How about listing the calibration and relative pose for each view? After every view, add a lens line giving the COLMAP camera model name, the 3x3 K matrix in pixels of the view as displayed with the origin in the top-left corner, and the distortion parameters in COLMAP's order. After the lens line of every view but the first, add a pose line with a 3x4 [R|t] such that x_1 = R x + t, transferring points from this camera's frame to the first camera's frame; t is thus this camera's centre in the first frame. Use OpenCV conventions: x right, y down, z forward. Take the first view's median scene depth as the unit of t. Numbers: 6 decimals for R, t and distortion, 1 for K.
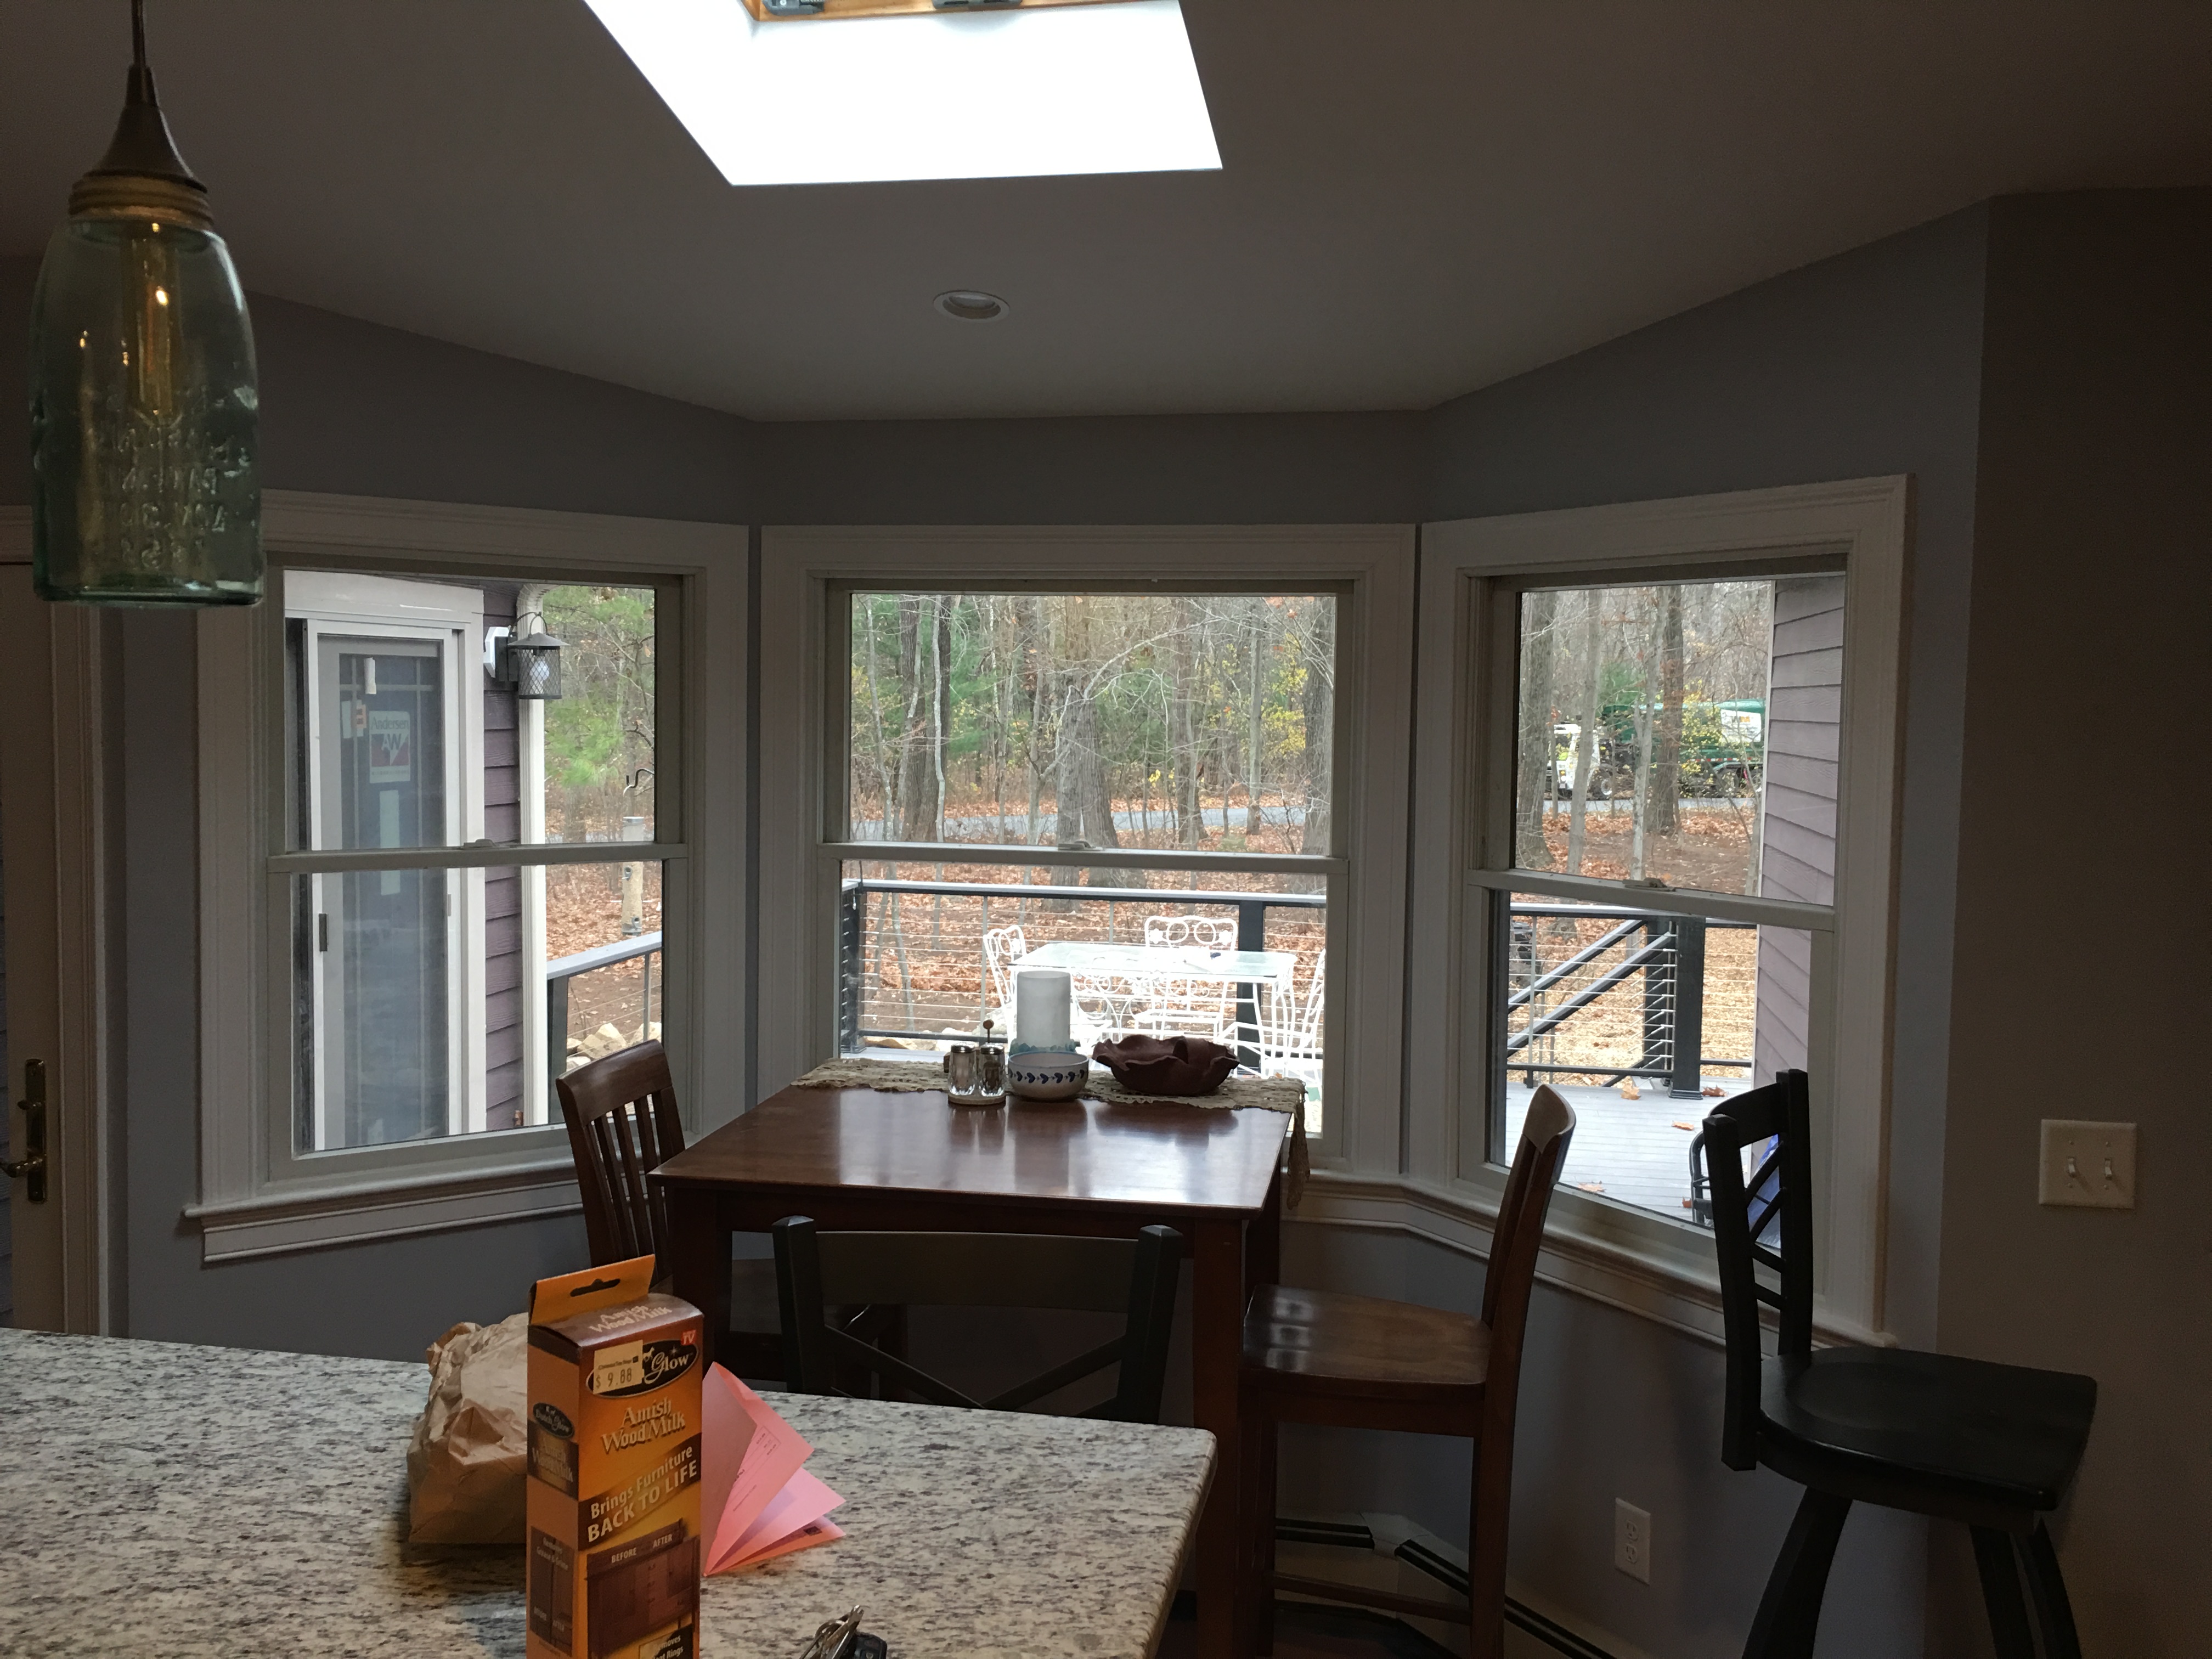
lens RADIAL K [[1865.4, 0, 1100.1], [0, 1865.4, 833.8], [0, 0, 1]] dist [0.071465, -0.099425]
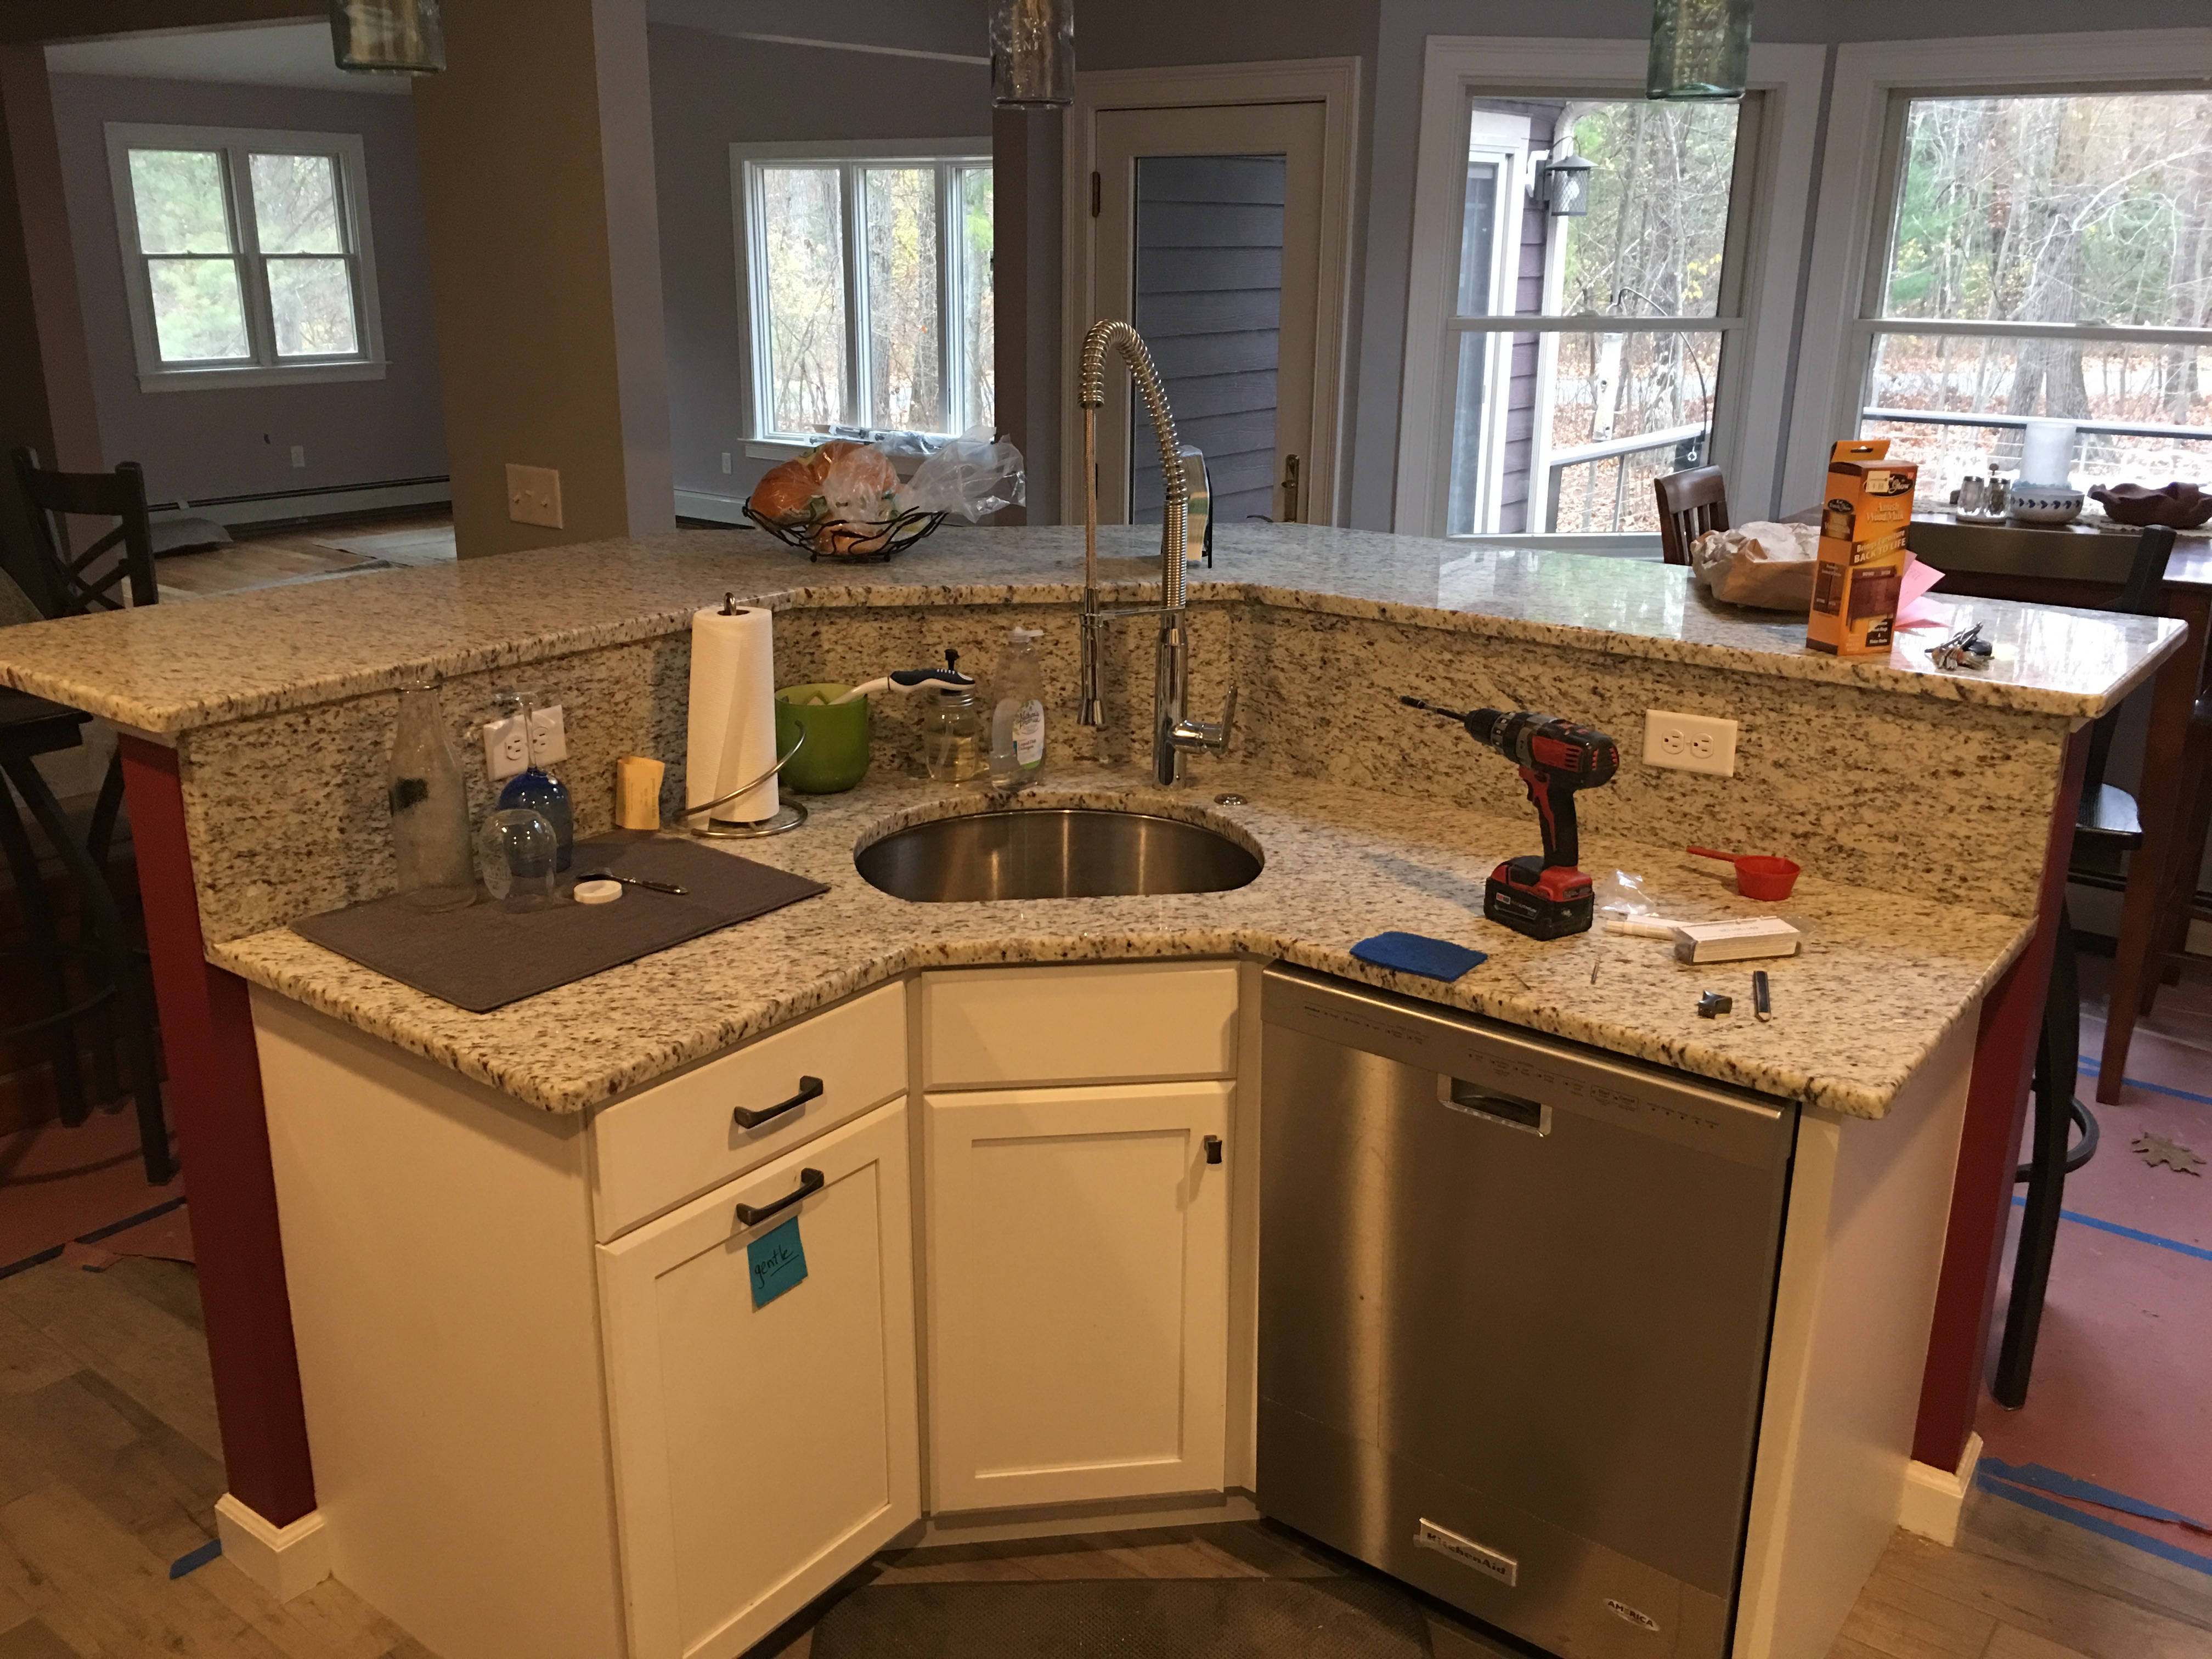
lens RADIAL K [[1865.4, 0, 1101.7], [0, 1865.4, 819.5], [0, 0, 1]] dist [0.071465, -0.099425]
pose [[0.896163, 0.126677, -0.425259, -0.016652], [-0.028957, 0.973036, 0.228828, 0.035359], [0.442780, -0.192753, 0.875667, -0.230772]]
